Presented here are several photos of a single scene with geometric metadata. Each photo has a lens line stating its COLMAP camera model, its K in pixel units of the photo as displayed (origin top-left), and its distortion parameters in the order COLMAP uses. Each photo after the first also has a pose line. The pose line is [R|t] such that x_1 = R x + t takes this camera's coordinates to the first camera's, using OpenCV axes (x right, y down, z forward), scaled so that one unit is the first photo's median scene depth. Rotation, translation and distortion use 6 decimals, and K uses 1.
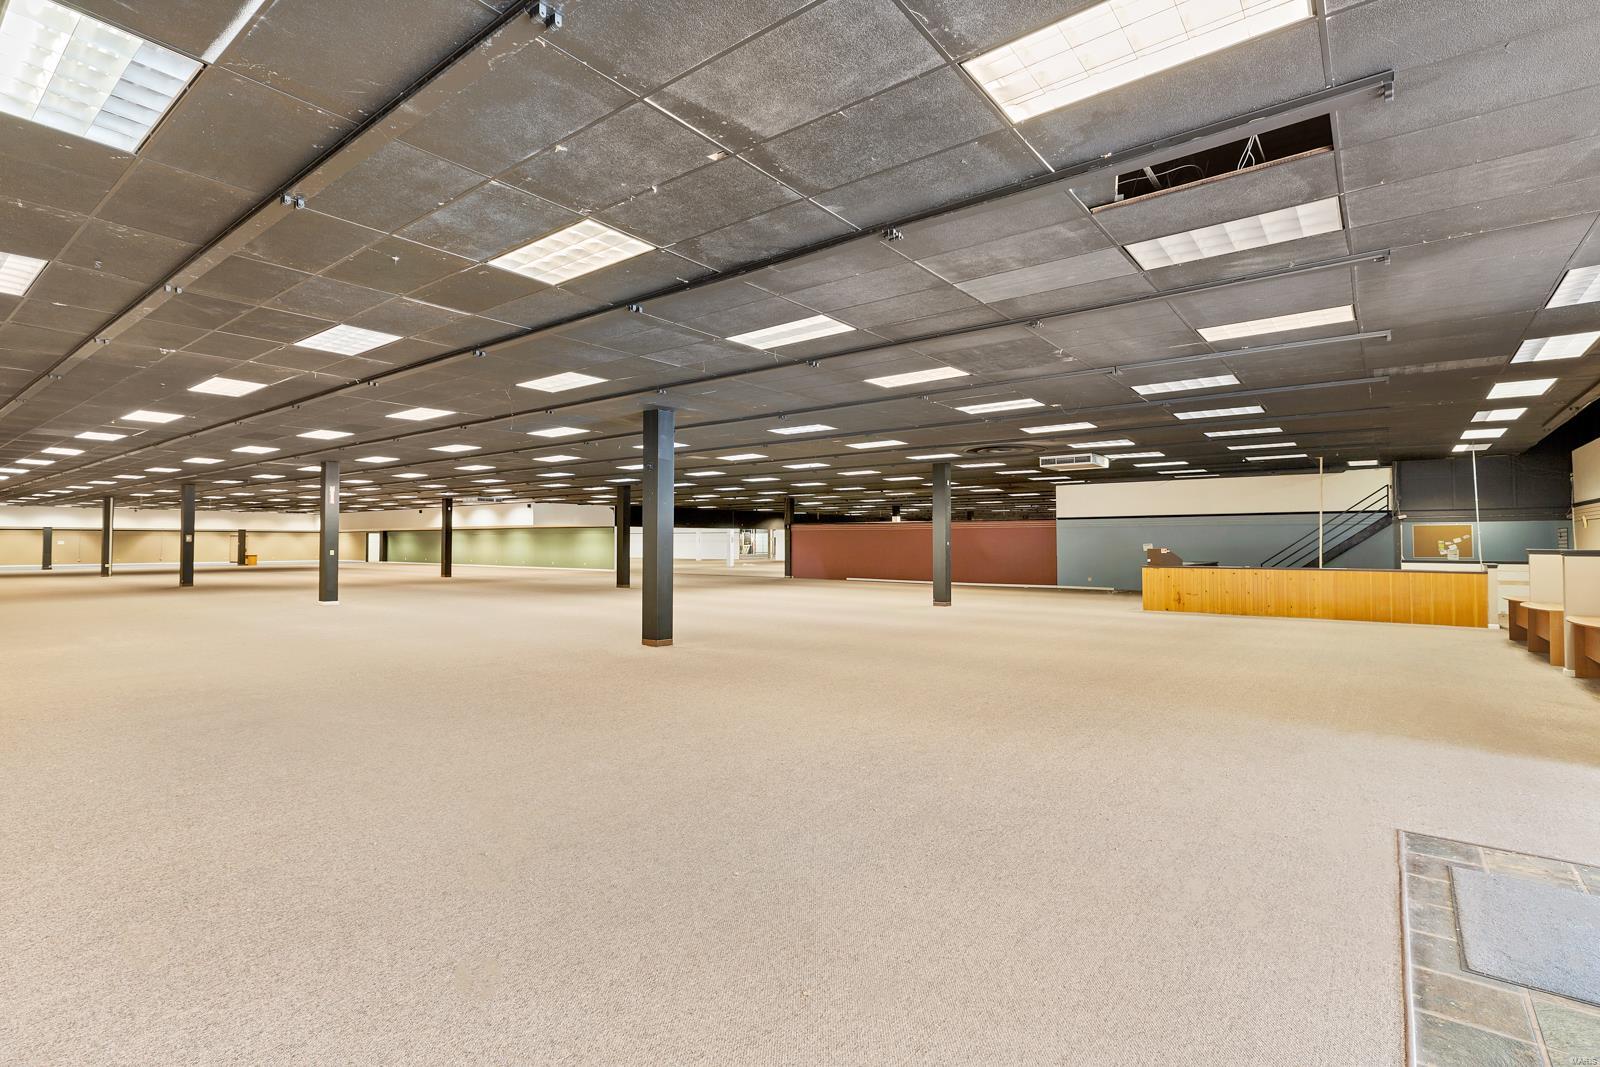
lens RADIAL K [[737.3, 0, 801.5], [0, 737.3, 526.3], [0, 0, 1]] dist [-0.000939, -0.000385]
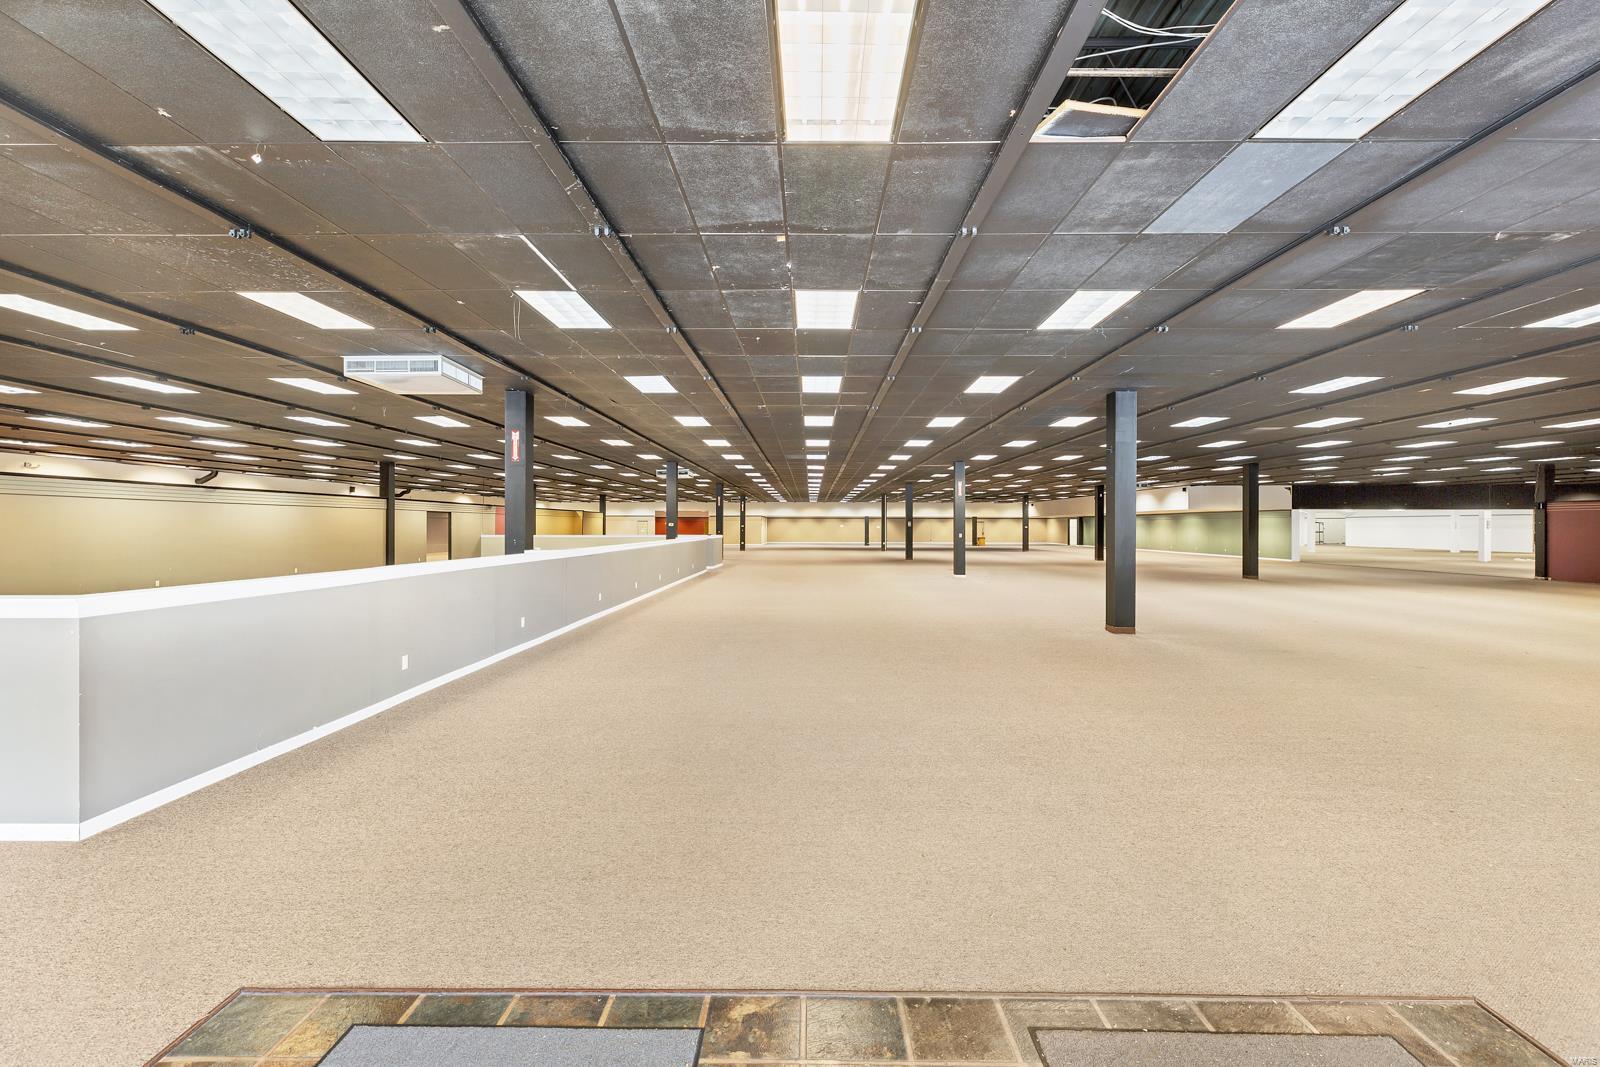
lens RADIAL K [[737.3, 0, 791.7], [0, 737.3, 538.7], [0, 0, 1]] dist [-0.000939, -0.000385]
pose [[0.600465, 0.013862, -0.799531, 0.325585], [0.015734, 0.999451, 0.029145, 0.001108], [0.799496, -0.030080, 0.599918, 0.065270]]
